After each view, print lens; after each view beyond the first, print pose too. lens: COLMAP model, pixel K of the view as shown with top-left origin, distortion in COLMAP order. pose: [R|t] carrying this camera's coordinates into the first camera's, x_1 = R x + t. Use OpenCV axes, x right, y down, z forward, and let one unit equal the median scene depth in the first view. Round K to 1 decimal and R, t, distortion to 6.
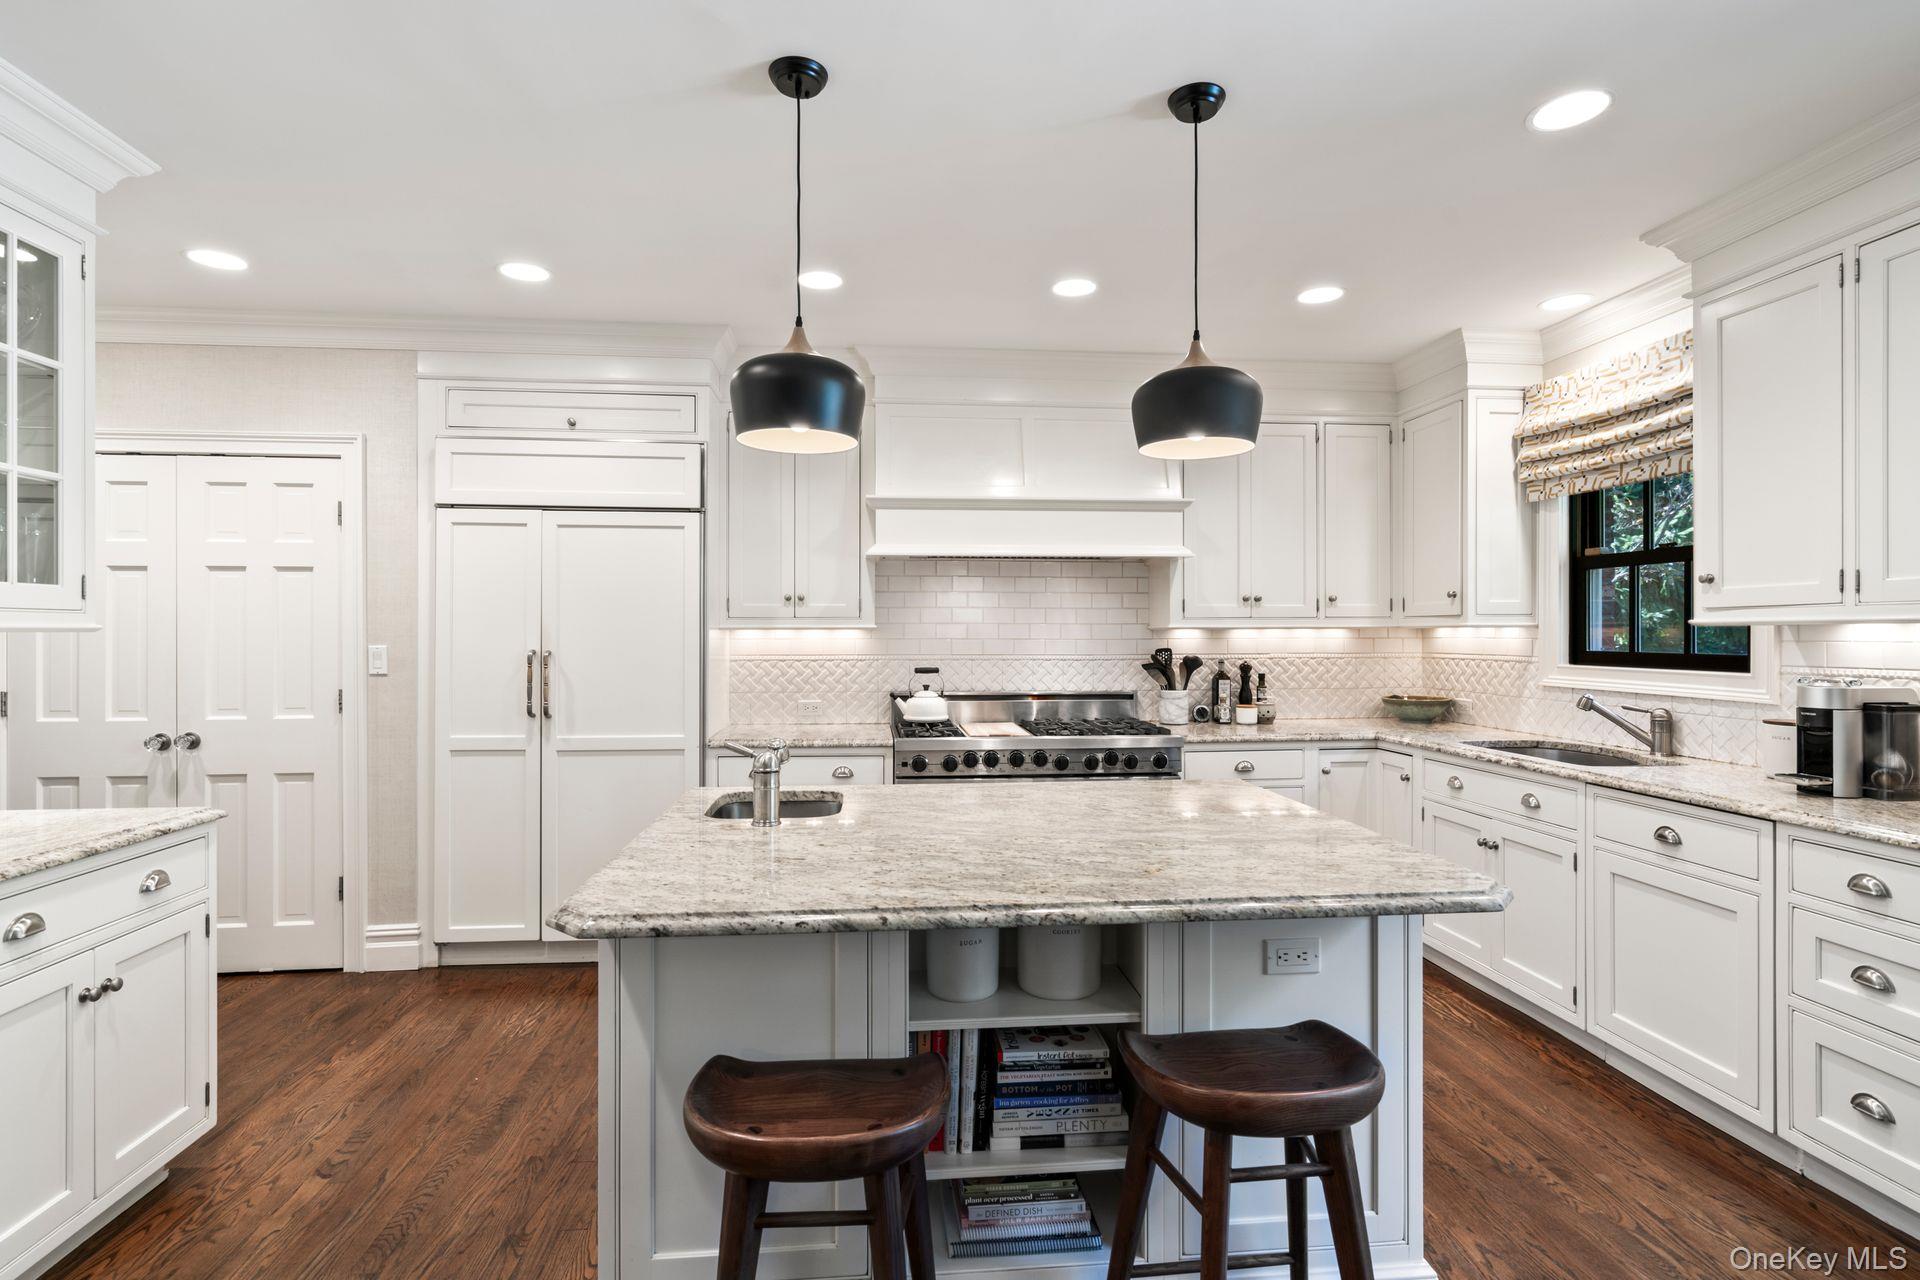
lens RADIAL K [[926.2, 0, 950.1], [0, 926.2, 638.5], [0, 0, 1]] dist [-0.000820, 0.001548]
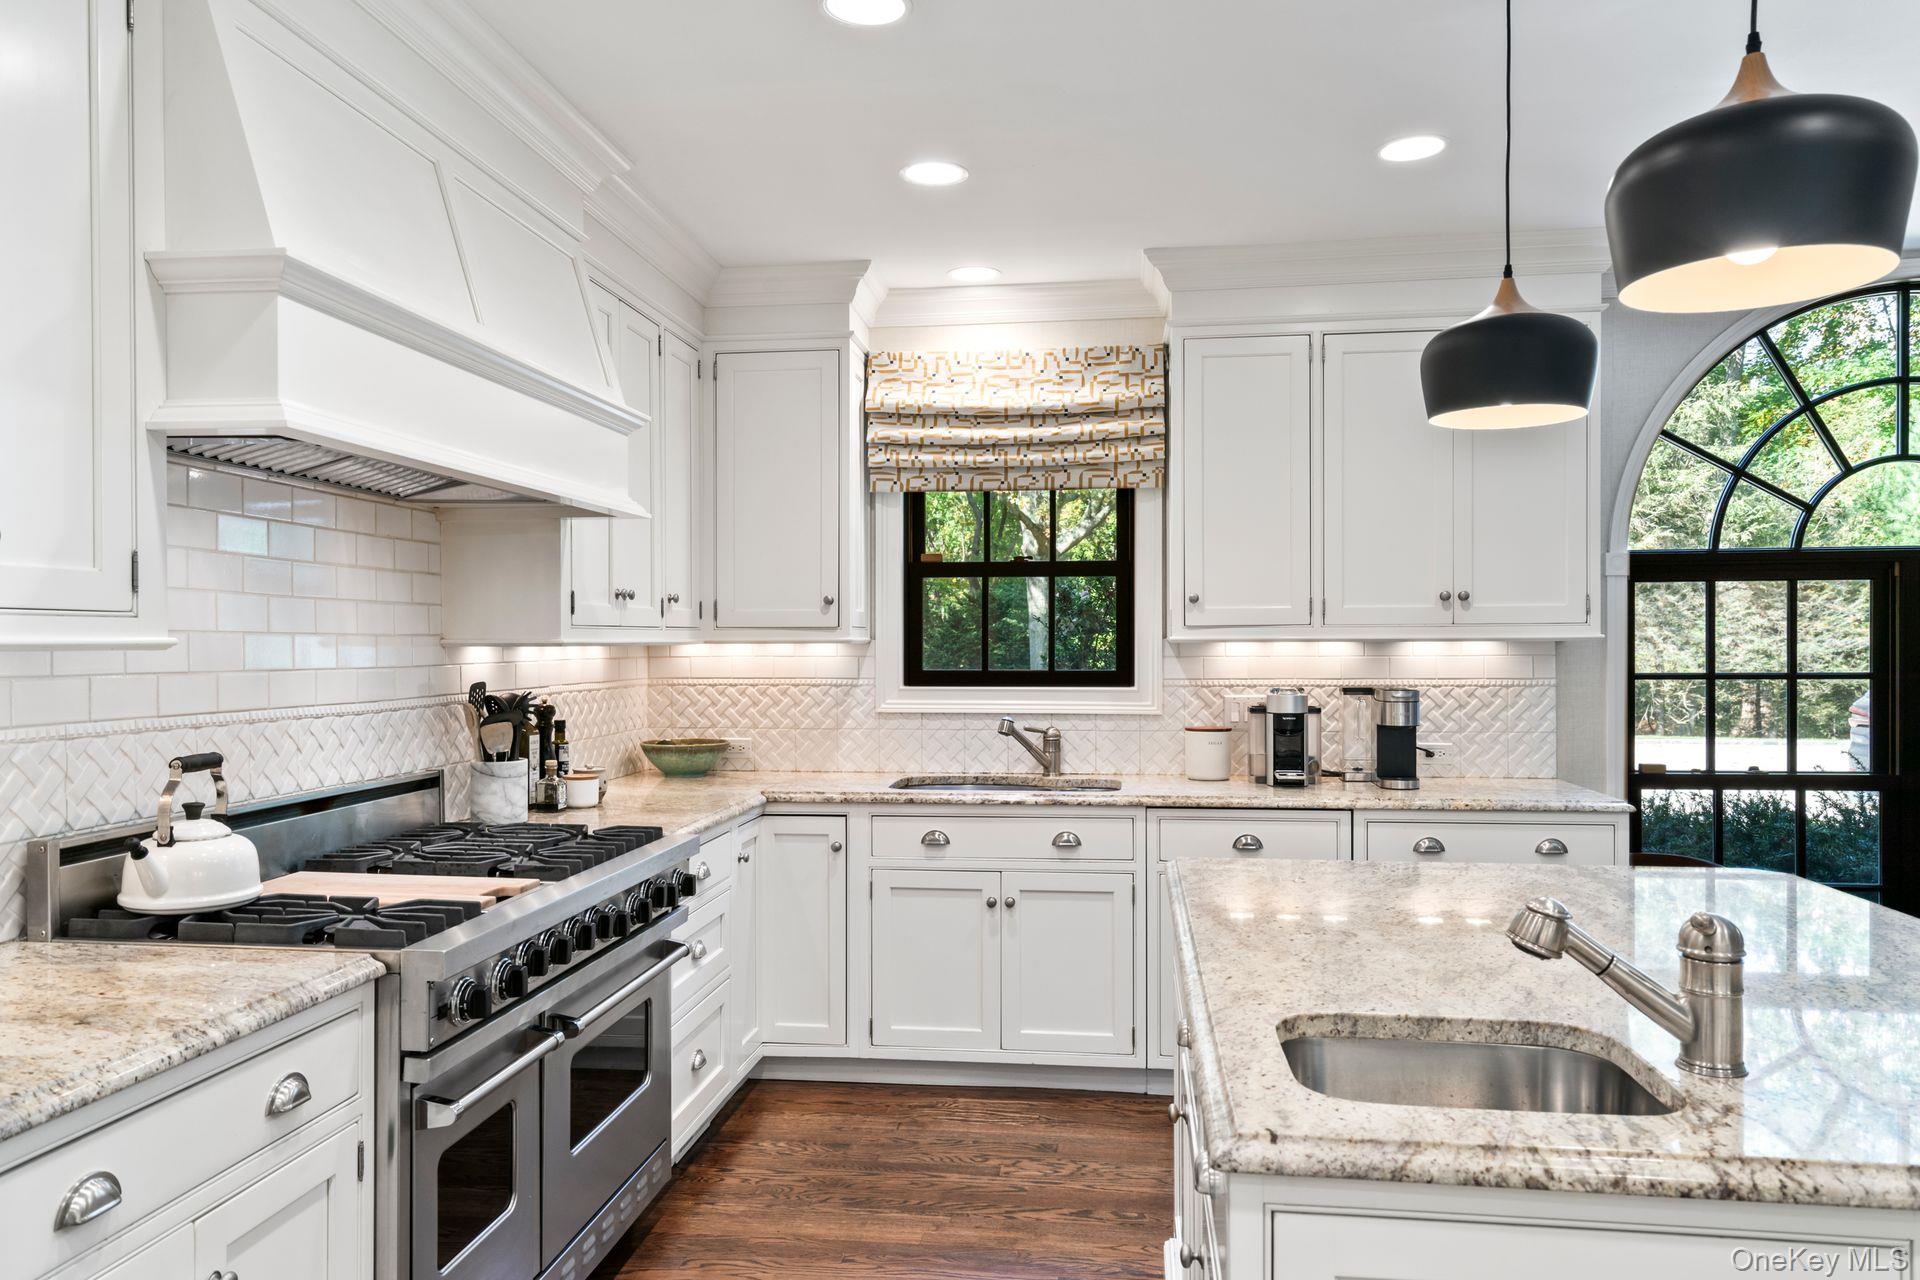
lens RADIAL K [[1311.9, 0, 956.8], [0, 1311.9, 653.4], [0, 0, 1]] dist [0.001402, 0.002755]
pose [[0.225179, -0.007766, 0.974286, -0.530244], [0.008243, 0.999948, 0.006065, -0.009869], [-0.974283, 0.006665, 0.225231, 0.702654]]
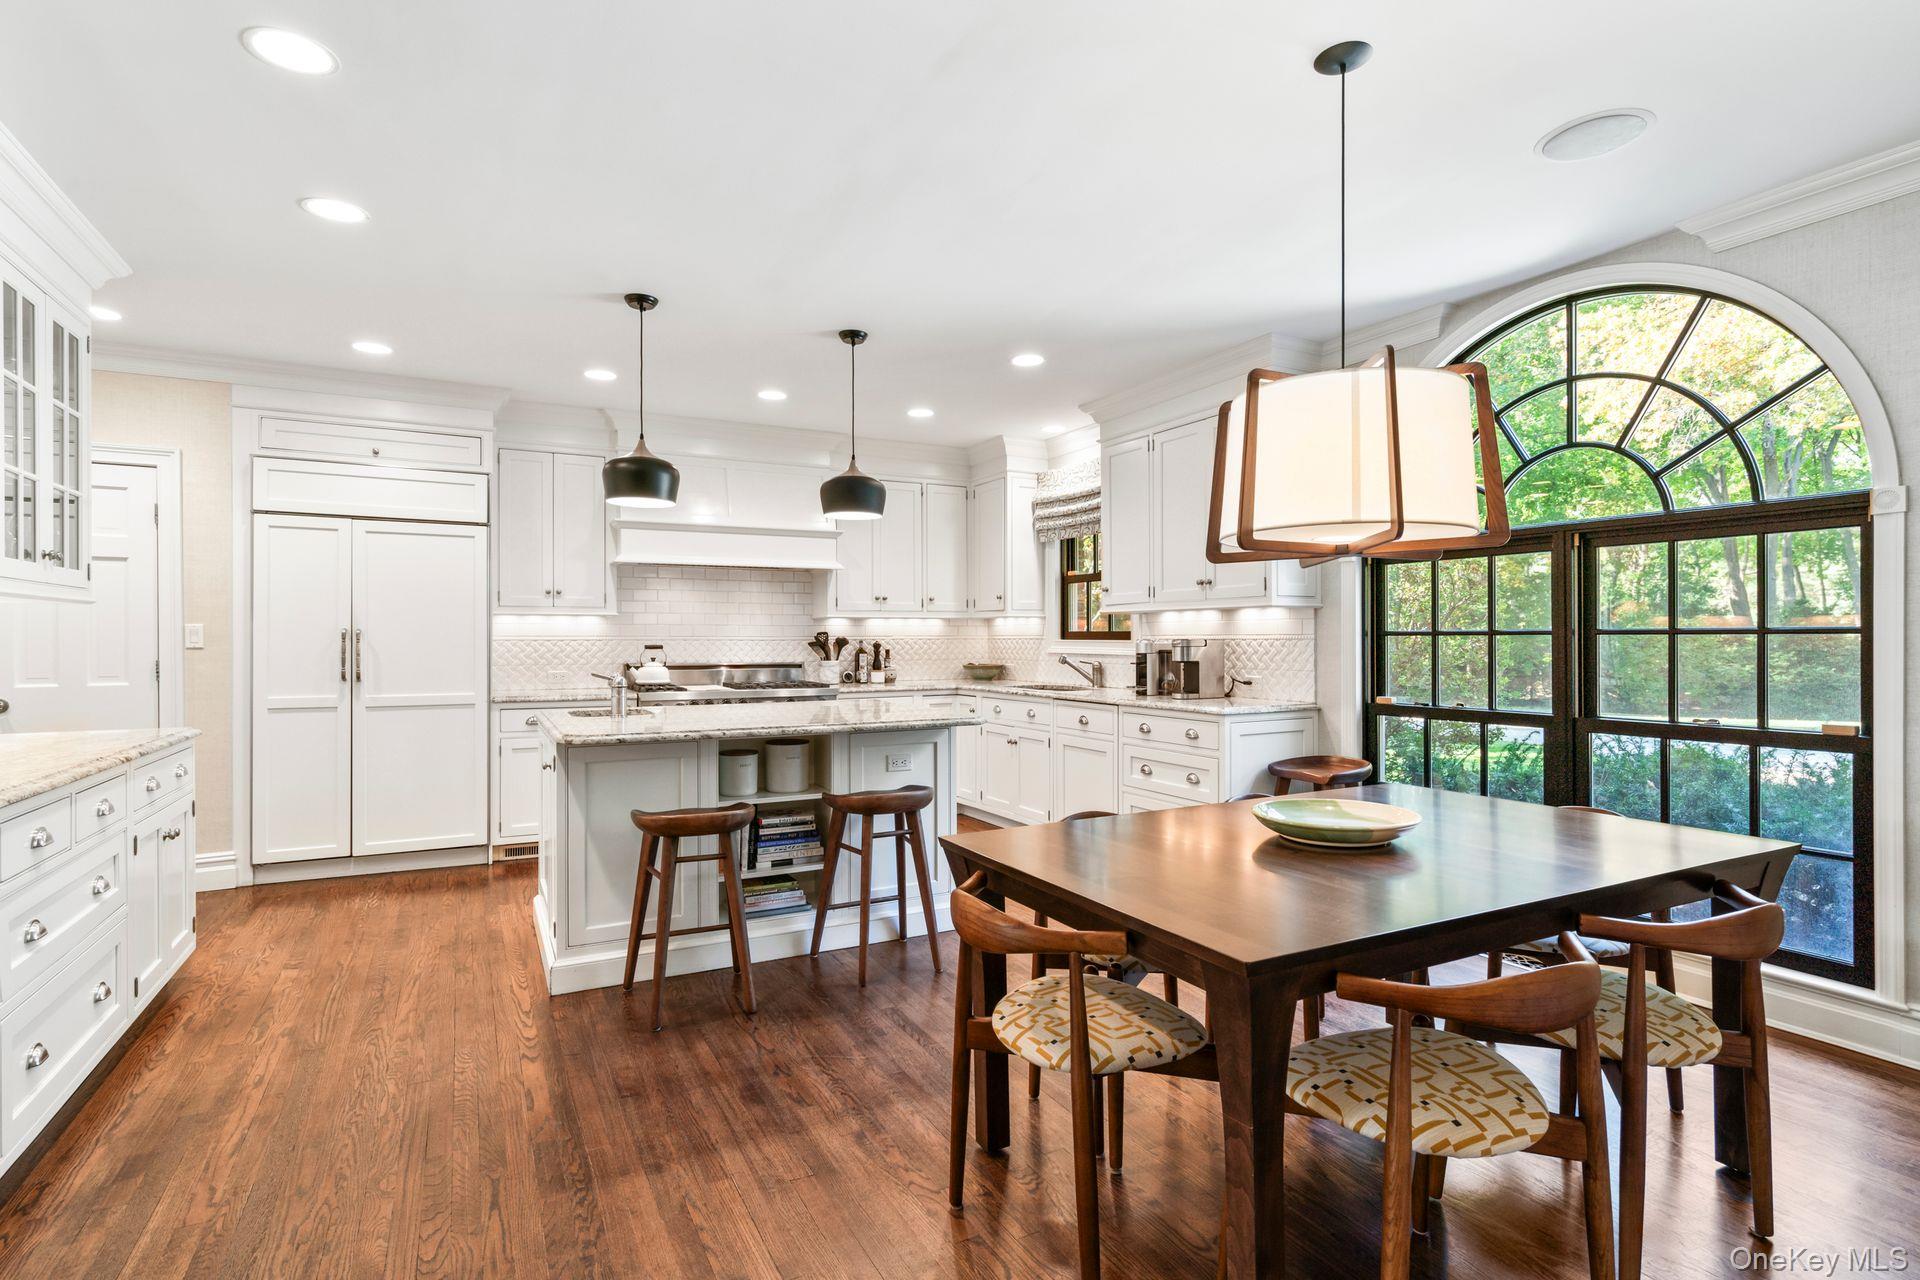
lens RADIAL K [[926.2, 0, 950.1], [0, 926.2, 638.5], [0, 0, 1]] dist [-0.000820, 0.001548]
pose [[0.925168, -0.000336, 0.379557, -0.162601], [0.001954, 0.999991, -0.003877, 0.032936], [-0.379552, 0.004328, 0.925160, -0.499132]]
